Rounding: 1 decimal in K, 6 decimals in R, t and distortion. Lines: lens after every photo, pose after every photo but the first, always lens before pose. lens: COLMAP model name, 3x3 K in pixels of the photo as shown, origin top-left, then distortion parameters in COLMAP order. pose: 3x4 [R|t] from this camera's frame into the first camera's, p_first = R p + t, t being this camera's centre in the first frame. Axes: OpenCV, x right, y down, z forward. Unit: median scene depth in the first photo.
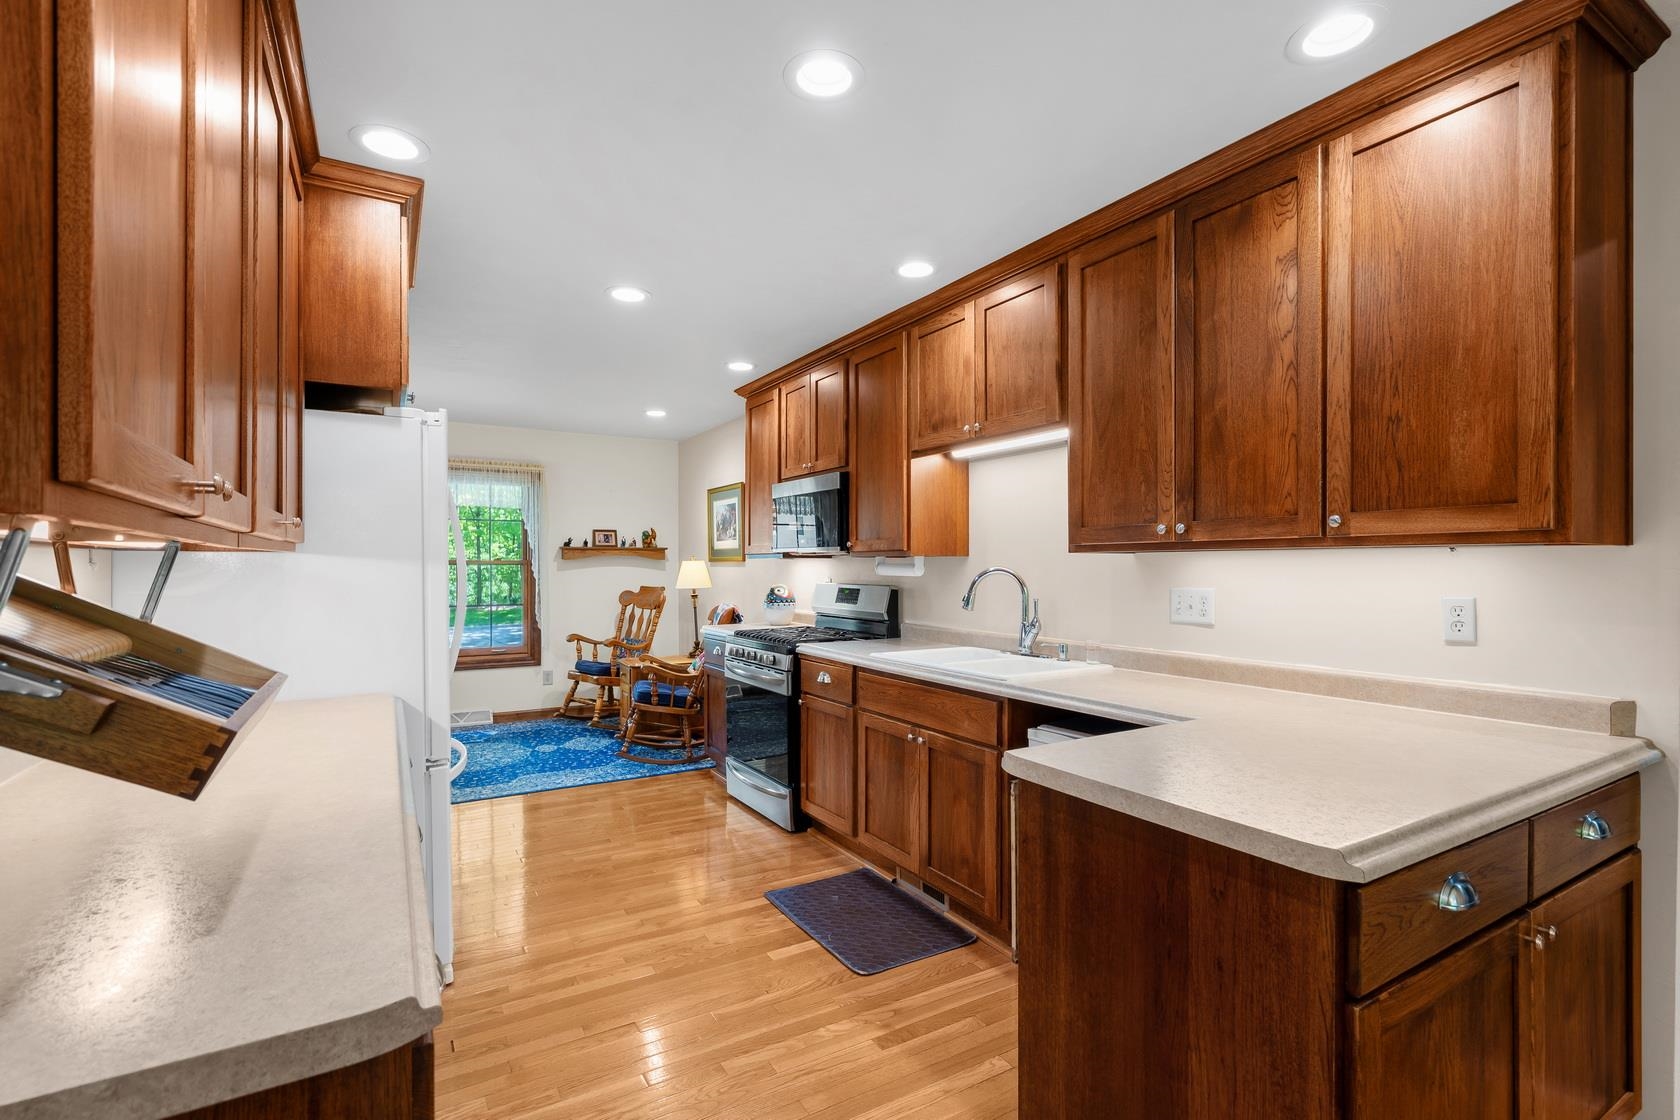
lens RADIAL K [[773.6, 0, 840.0], [0, 773.6, 568.0], [0, 0, 1]] dist [-0.003108, -0.000030]
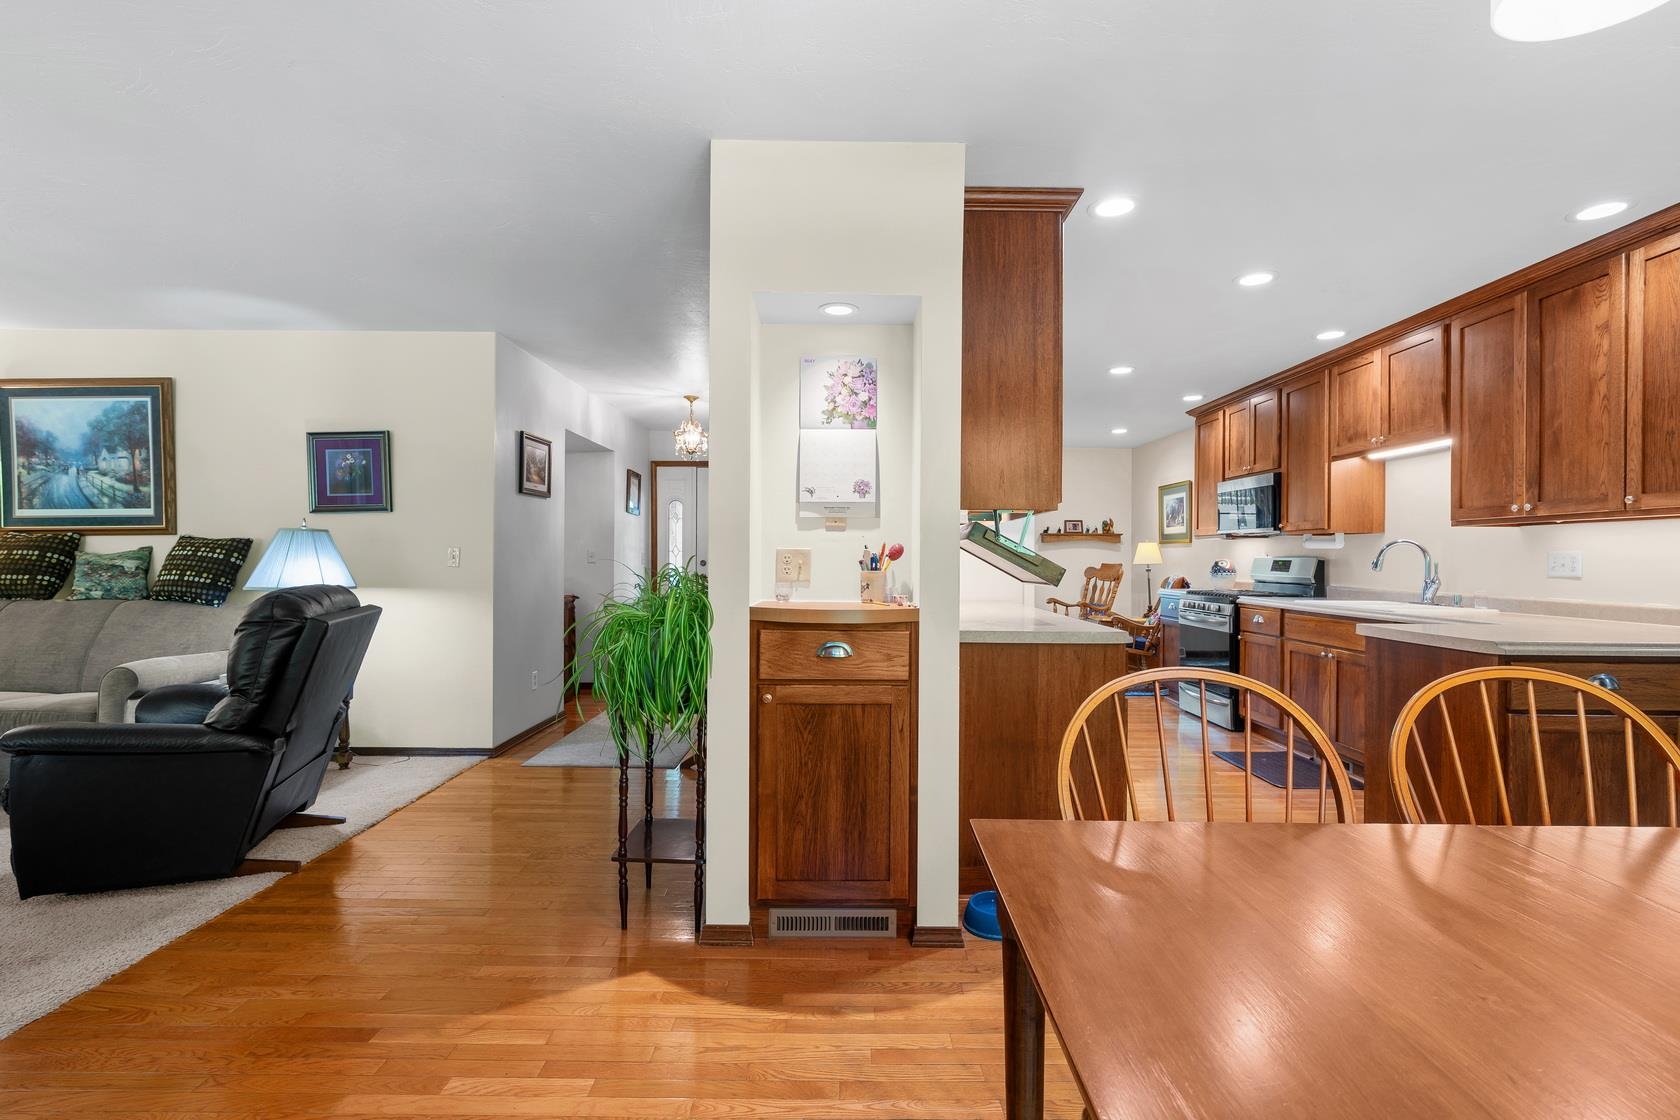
lens RADIAL K [[758.5, 0, 843.5], [0, 758.5, 556.9], [0, 0, 1]] dist [-0.002987, -0.000472]
pose [[0.859682, 0.006497, -0.510789, 0.036893], [-0.009295, 0.999953, -0.002924, 0.041435], [0.510745, 0.007262, 0.859701, -0.628207]]
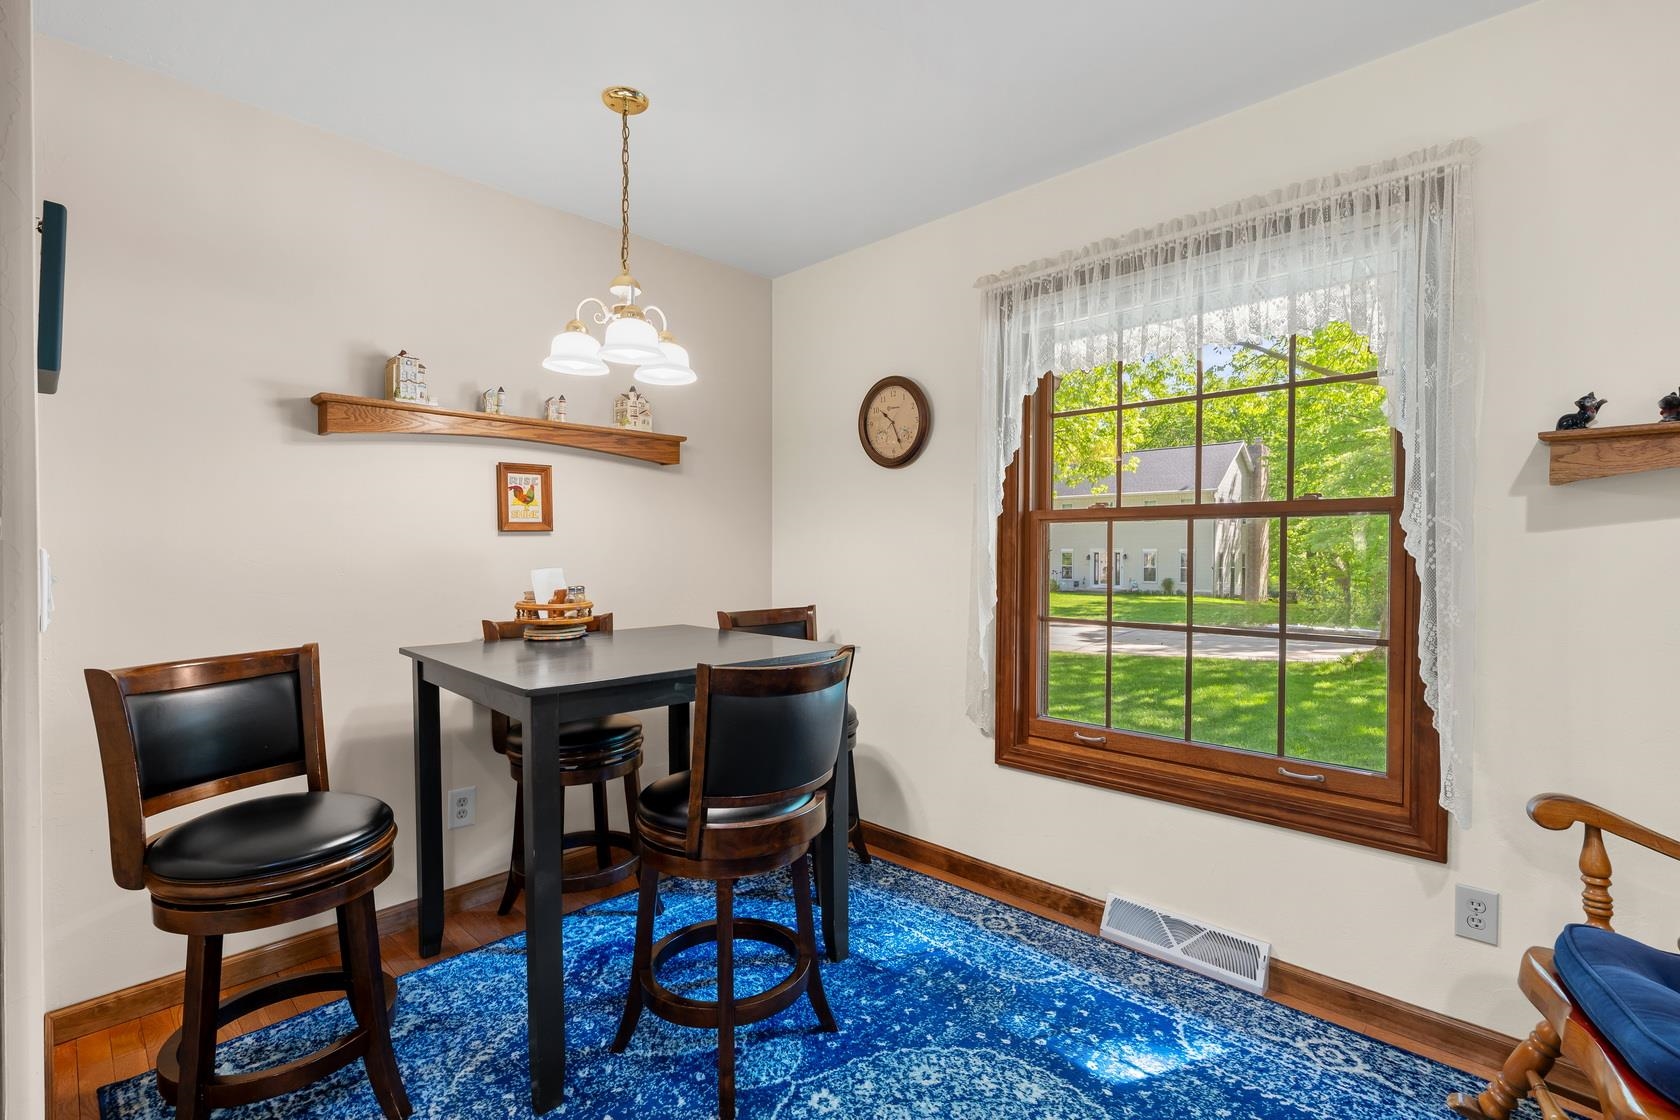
lens RADIAL K [[762.6, 0, 844.4], [0, 762.6, 561.6], [0, 0, 1]] dist [-0.001363, 0.001303]
pose [[0.277295, 0.015328, -0.960662, -0.362177], [-0.003609, 0.999882, 0.014912, 0.023696], [0.960778, -0.000668, 0.277318, 1.416283]]
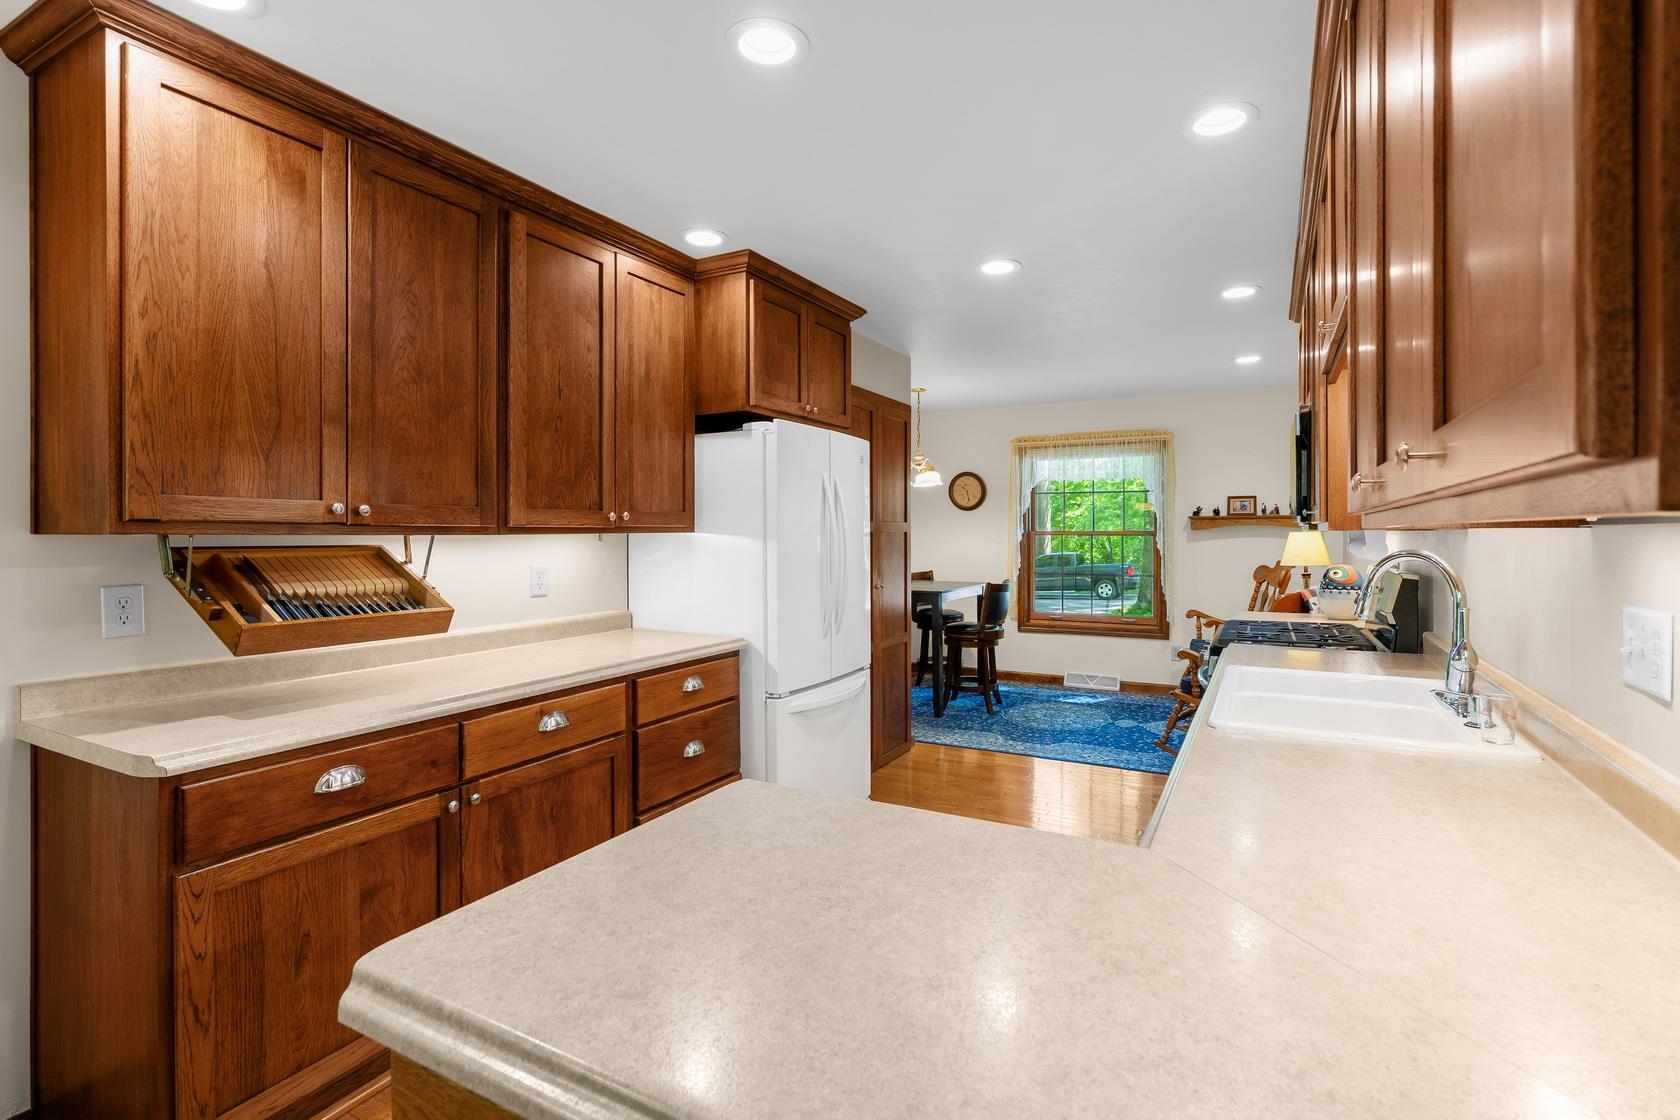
lens RADIAL K [[779.7, 0, 856.3], [0, 779.7, 532.7], [0, 0, 1]] dist [-0.003118, 0.000336]
pose [[0.519990, 0.000549, -0.854172, 0.477629], [-0.001314, 0.999999, -0.000157, -0.013573], [0.854172, 0.001205, 0.519990, 0.323158]]
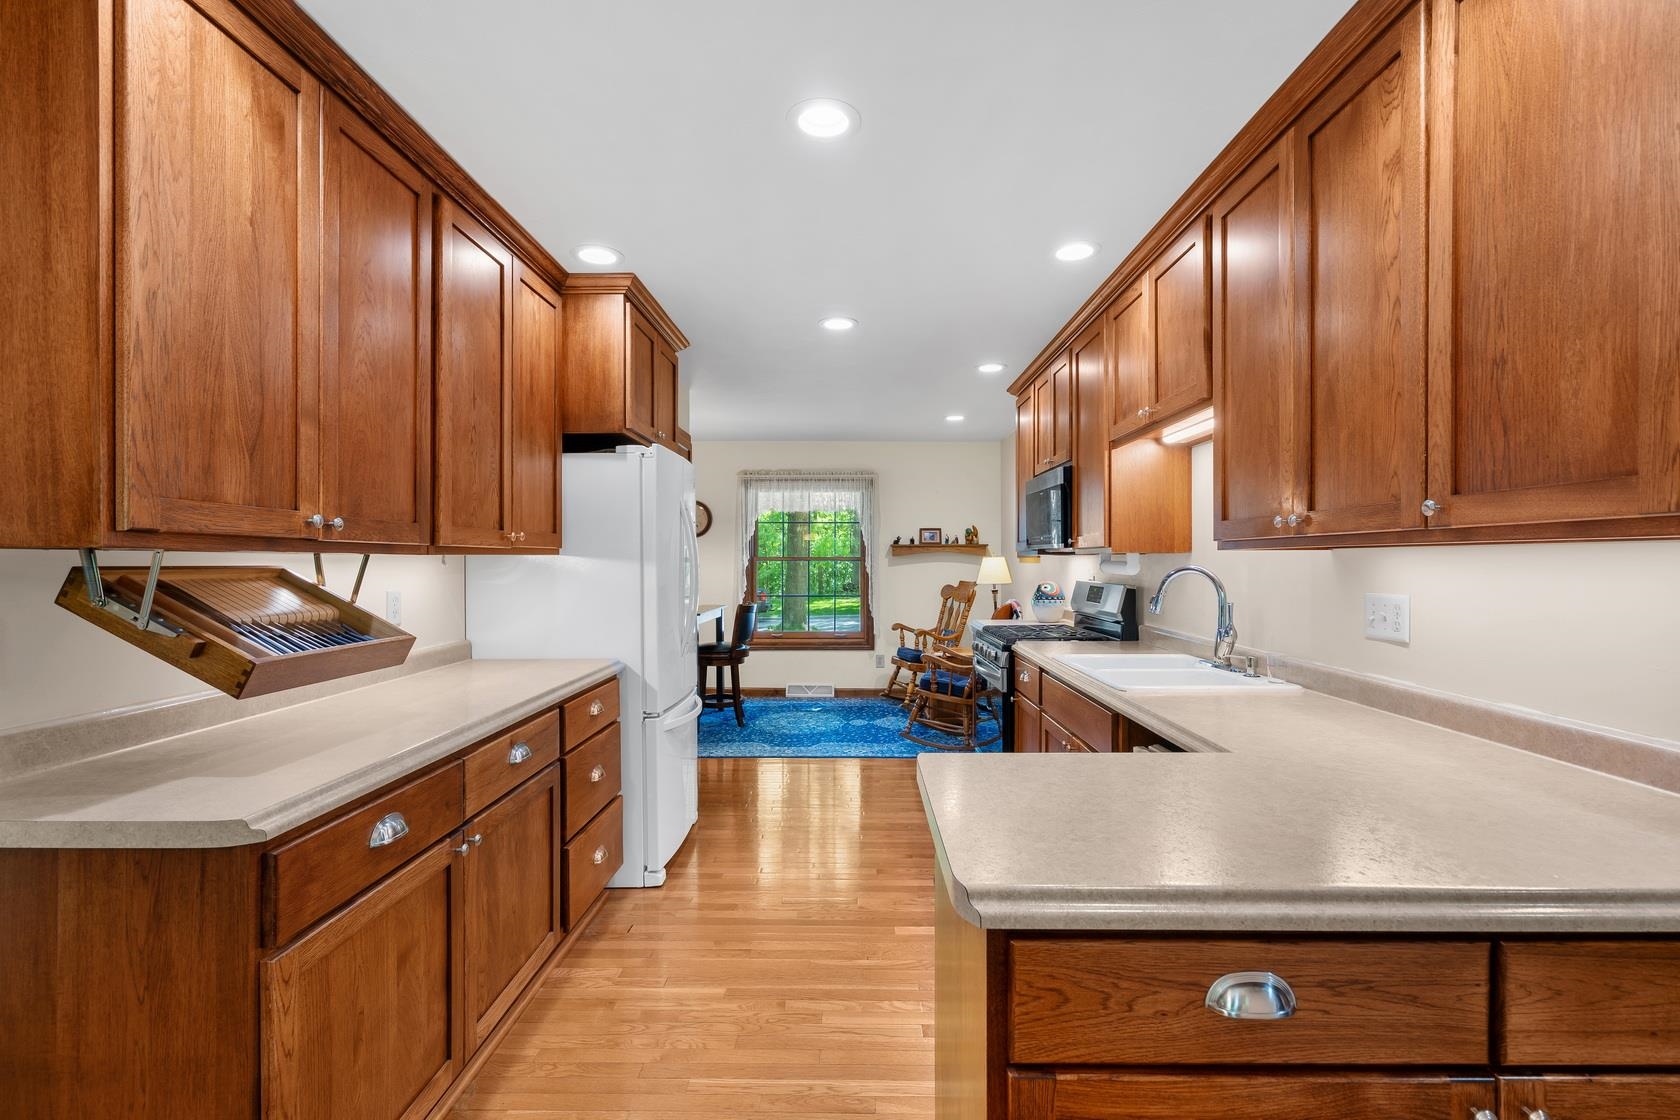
lens RADIAL K [[762.6, 0, 844.4], [0, 762.6, 561.6], [0, 0, 1]] dist [-0.001363, 0.001303]
pose [[0.853541, -0.000277, -0.521025, 0.311991], [0.000034, 1.000000, -0.000475, -0.005150], [0.521025, 0.000388, 0.853541, 0.050249]]
